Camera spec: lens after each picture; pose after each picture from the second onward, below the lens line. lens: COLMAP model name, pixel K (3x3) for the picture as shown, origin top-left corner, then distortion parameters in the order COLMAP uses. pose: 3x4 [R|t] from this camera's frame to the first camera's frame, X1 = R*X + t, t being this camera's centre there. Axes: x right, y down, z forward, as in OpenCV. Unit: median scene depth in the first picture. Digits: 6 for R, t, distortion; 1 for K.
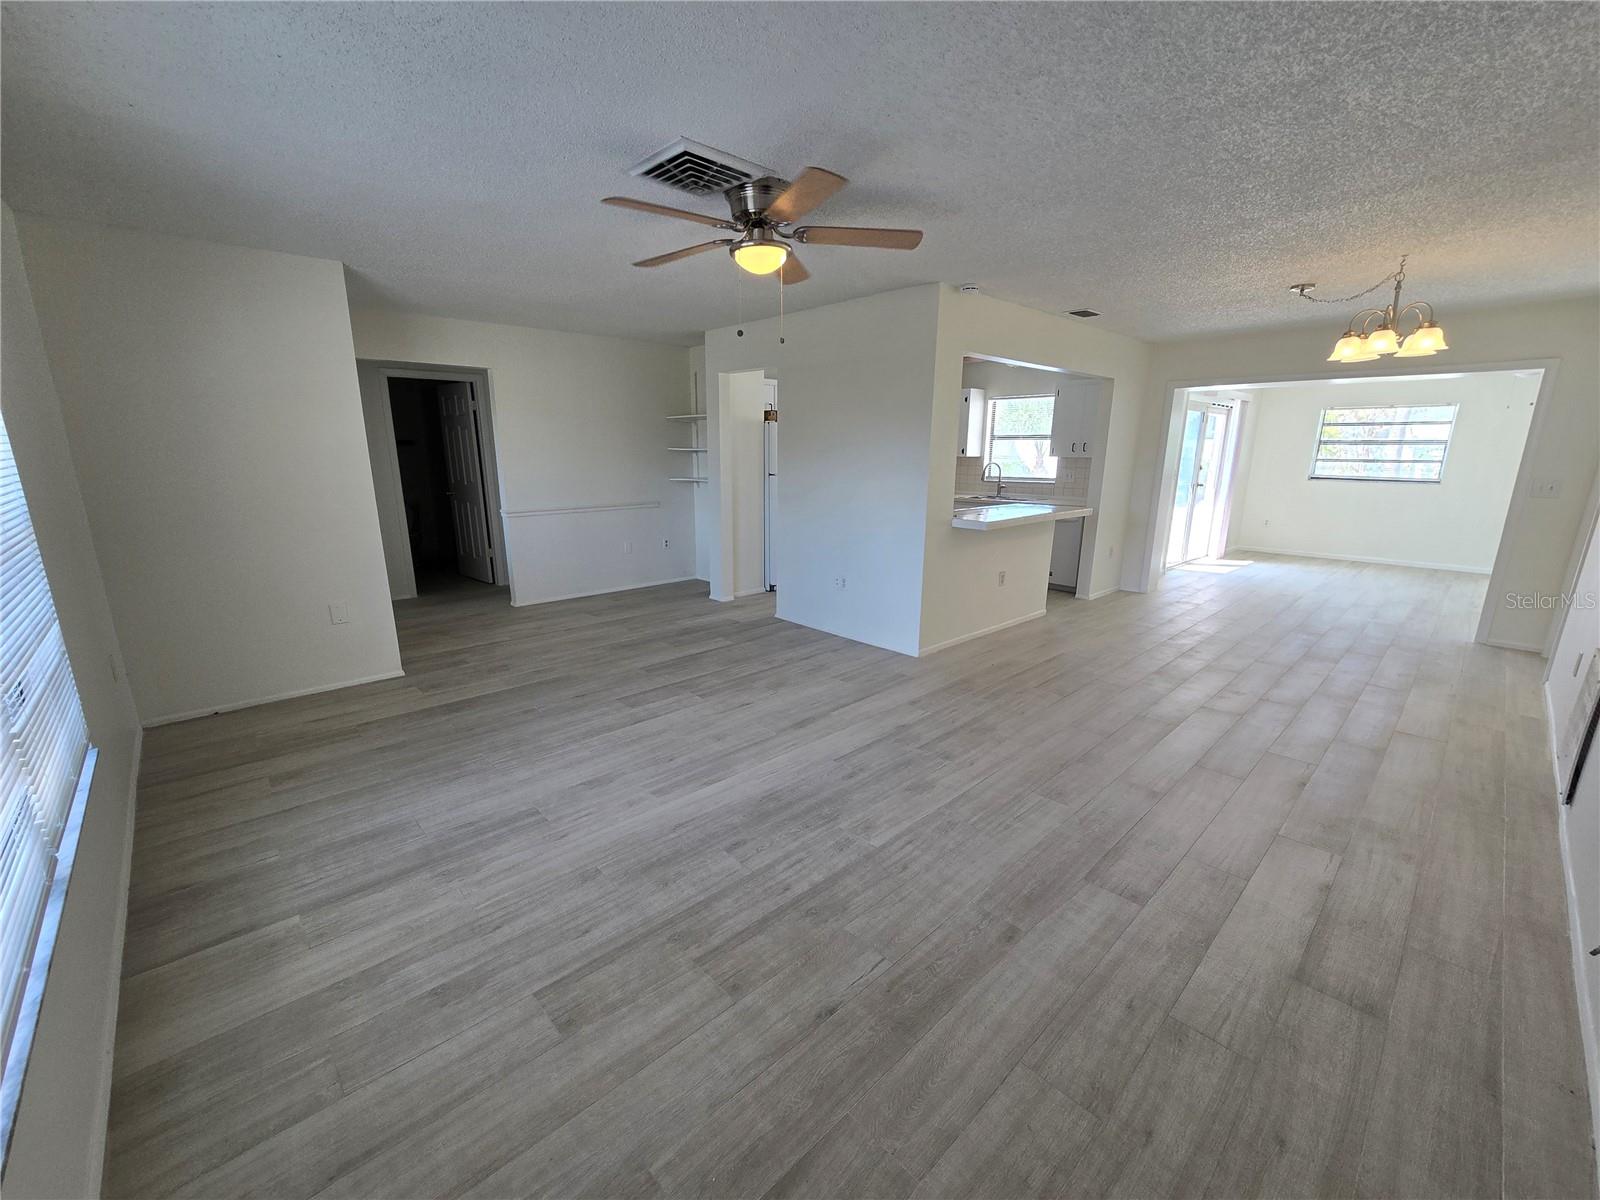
lens RADIAL K [[652.9, 0, 804.0], [0, 652.9, 611.2], [0, 0, 1]] dist [-0.002332, 0.000662]
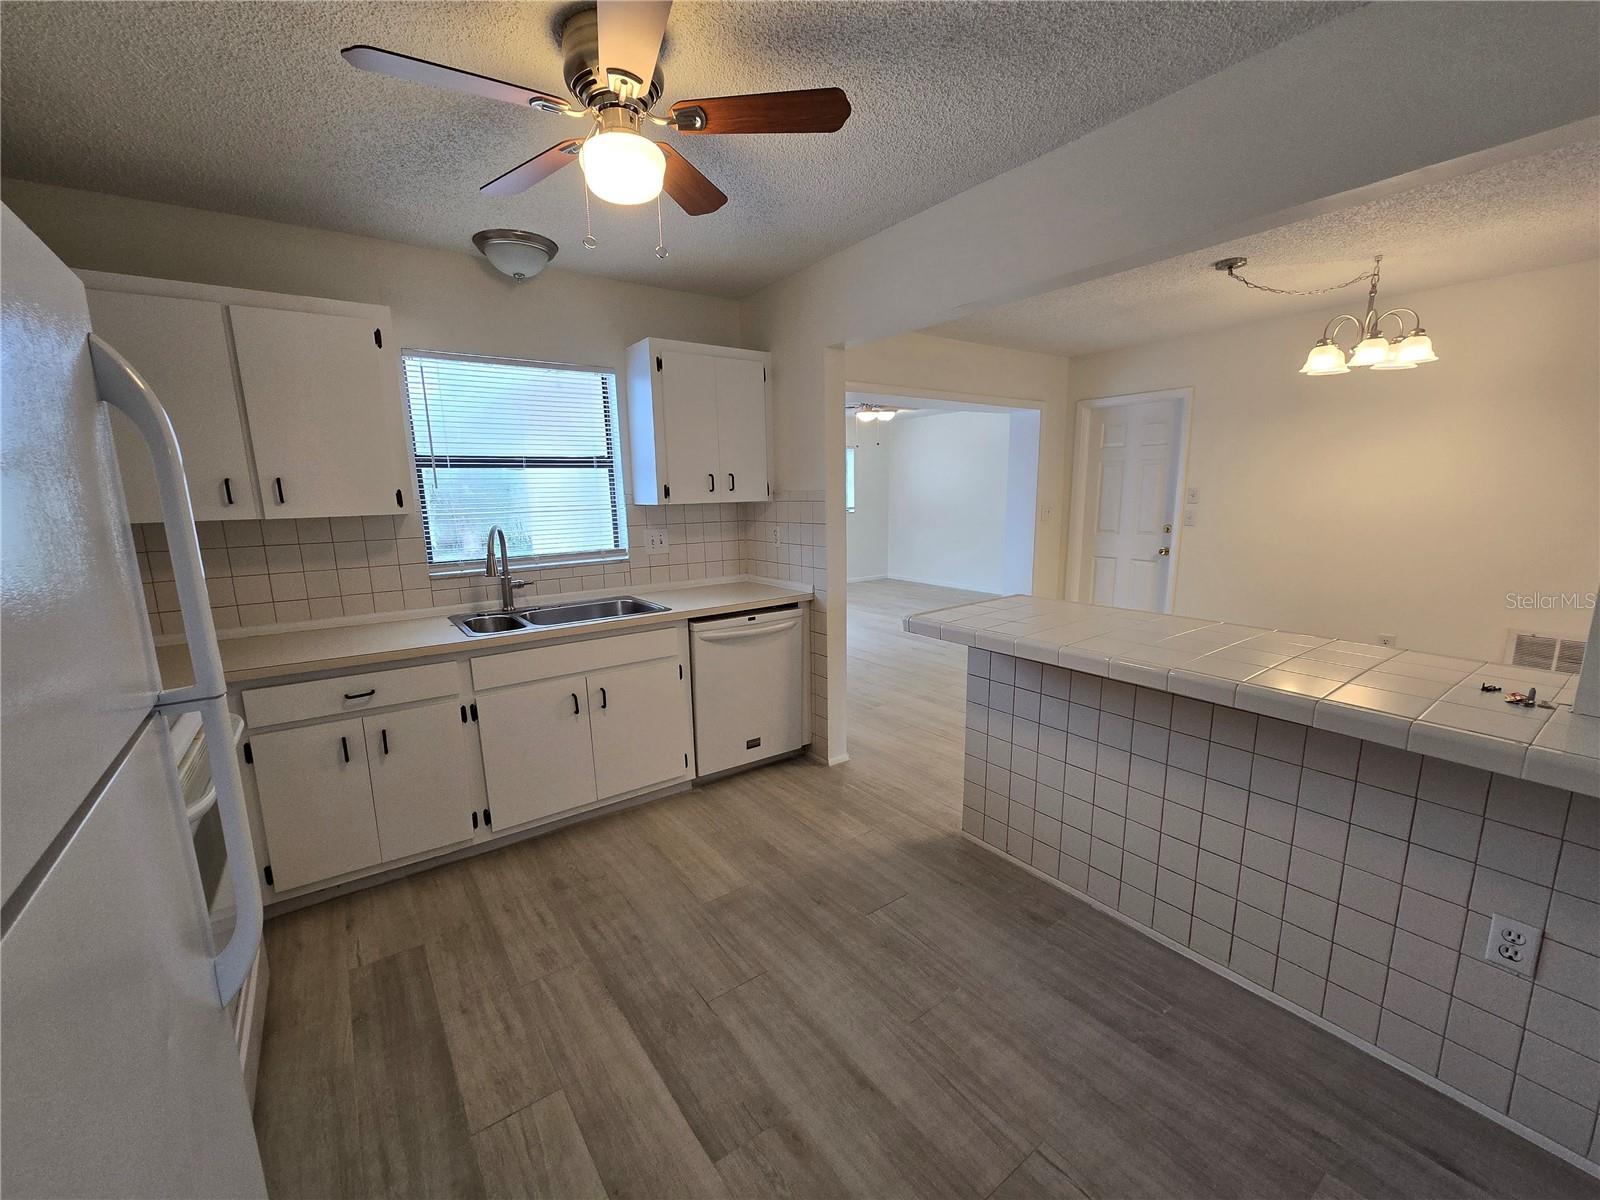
lens RADIAL K [[652.5, 0, 800.4], [0, 652.5, 610.7], [0, 0, 1]] dist [-0.000958, 0.000220]
pose [[0.131437, -0.190025, 0.972941, -0.119832], [0.258073, 0.954174, 0.151496, -0.388570], [-0.957143, 0.231178, 0.174454, 1.568238]]
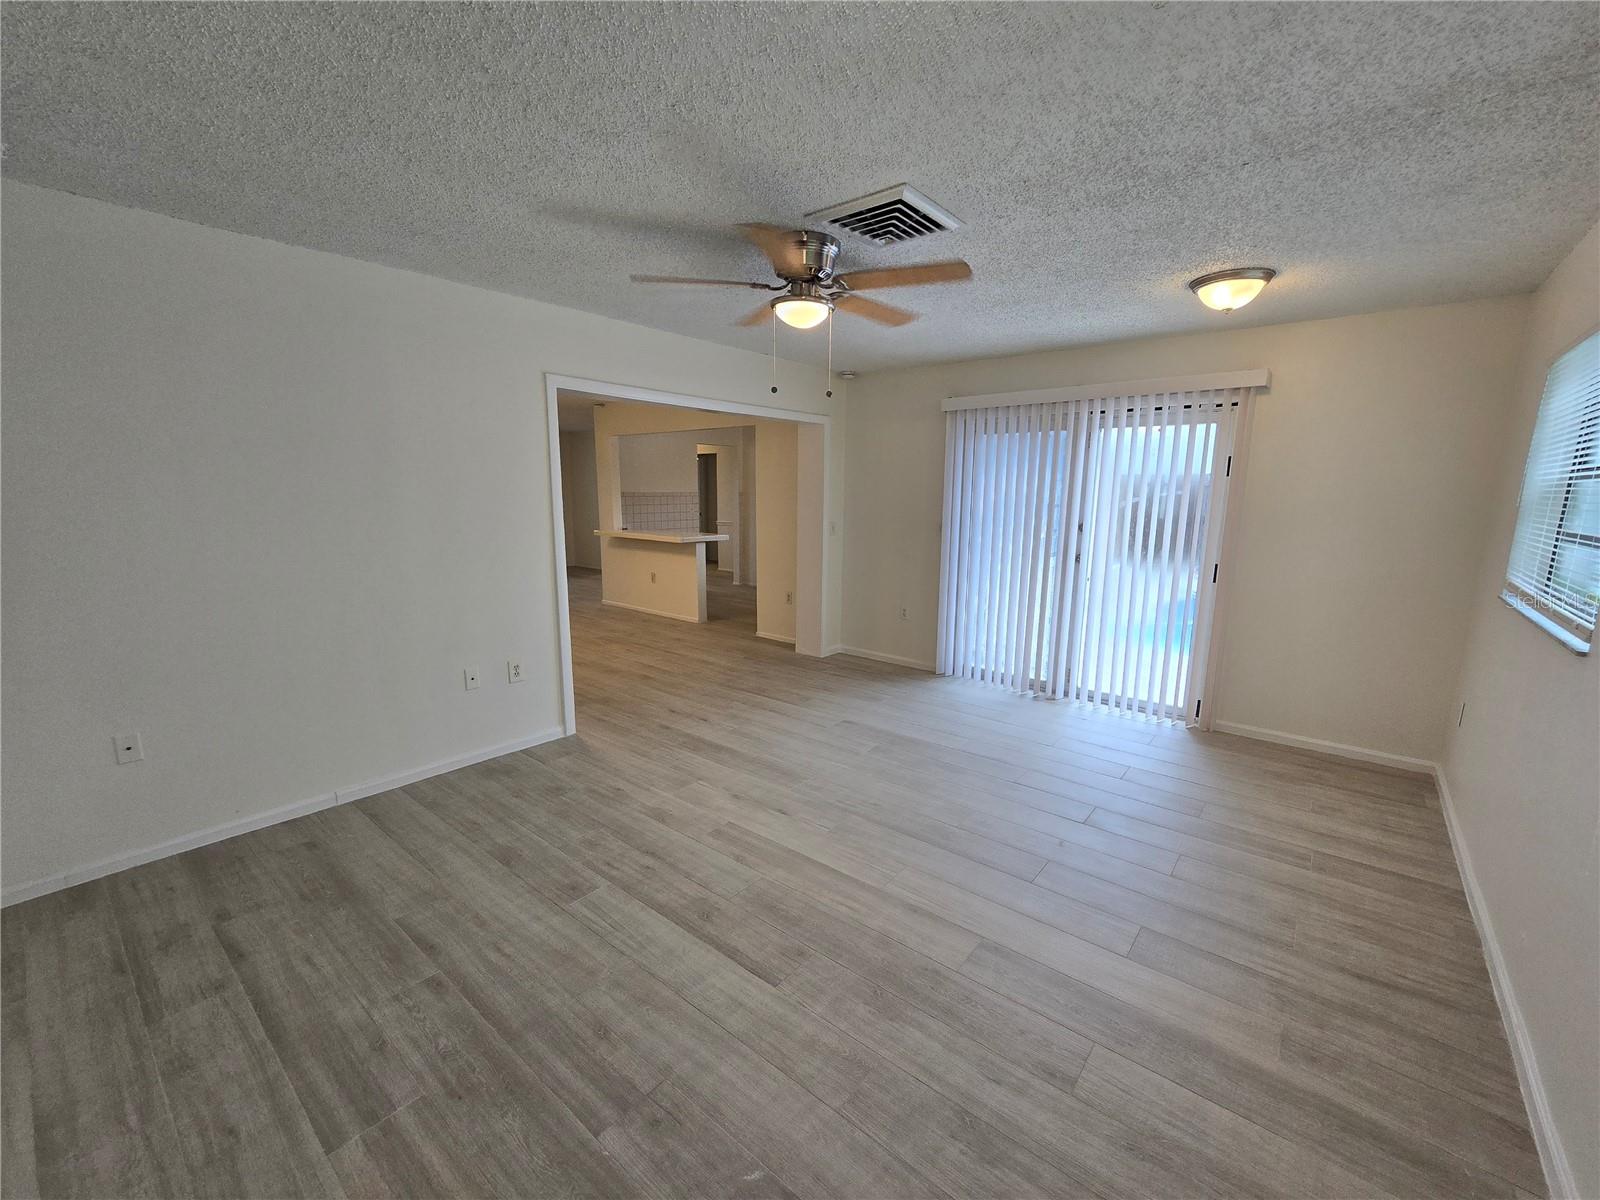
lens RADIAL K [[652.9, 0, 804.0], [0, 652.9, 611.2], [0, 0, 1]] dist [-0.002332, 0.000662]
pose [[0.123481, 0.174351, -0.976910, 2.460275], [-0.250961, 0.957930, 0.139243, -0.367679], [0.960089, 0.227973, 0.162042, 1.536210]]
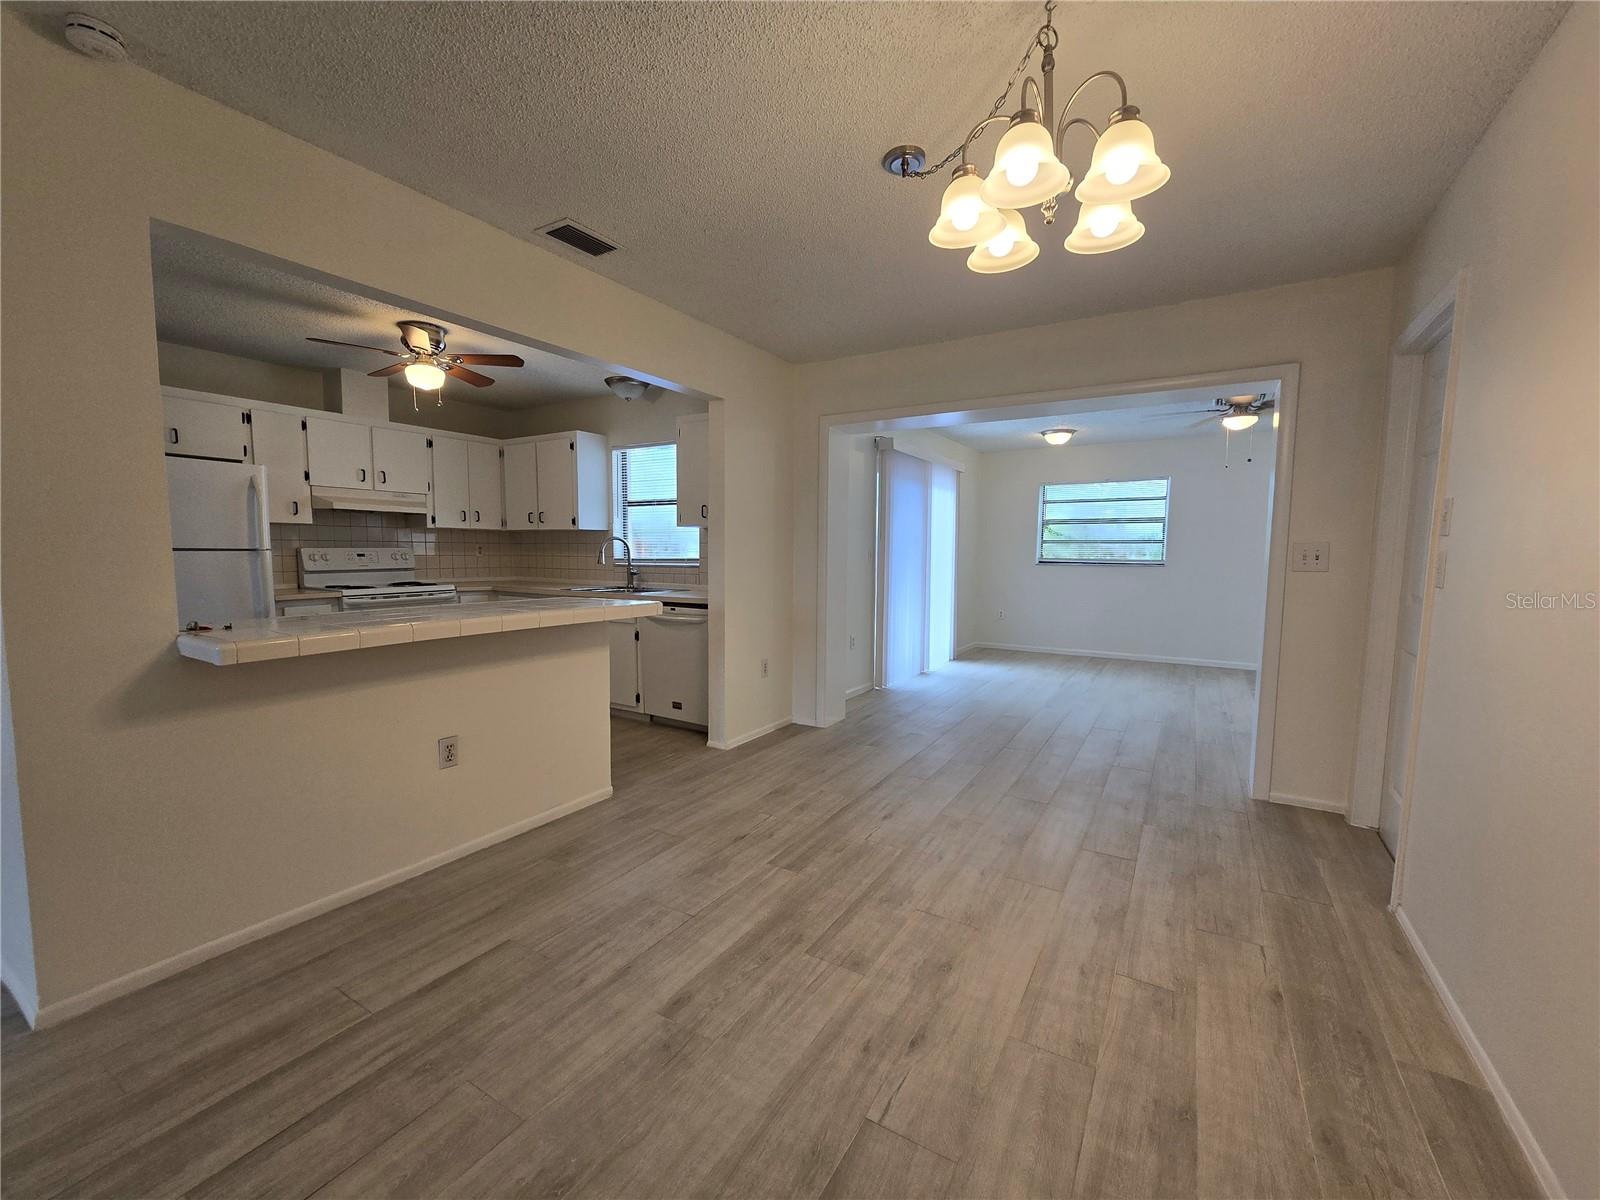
lens RADIAL K [[653.7, 0, 804.7], [0, 653.7, 612.4], [0, 0, 1]] dist [-0.011347, 0.000043]
pose [[0.963781, -0.027363, 0.265287, 0.598856], [0.065588, 0.988492, -0.136318, -0.095981], [-0.258504, 0.148781, 0.954484, 0.647689]]
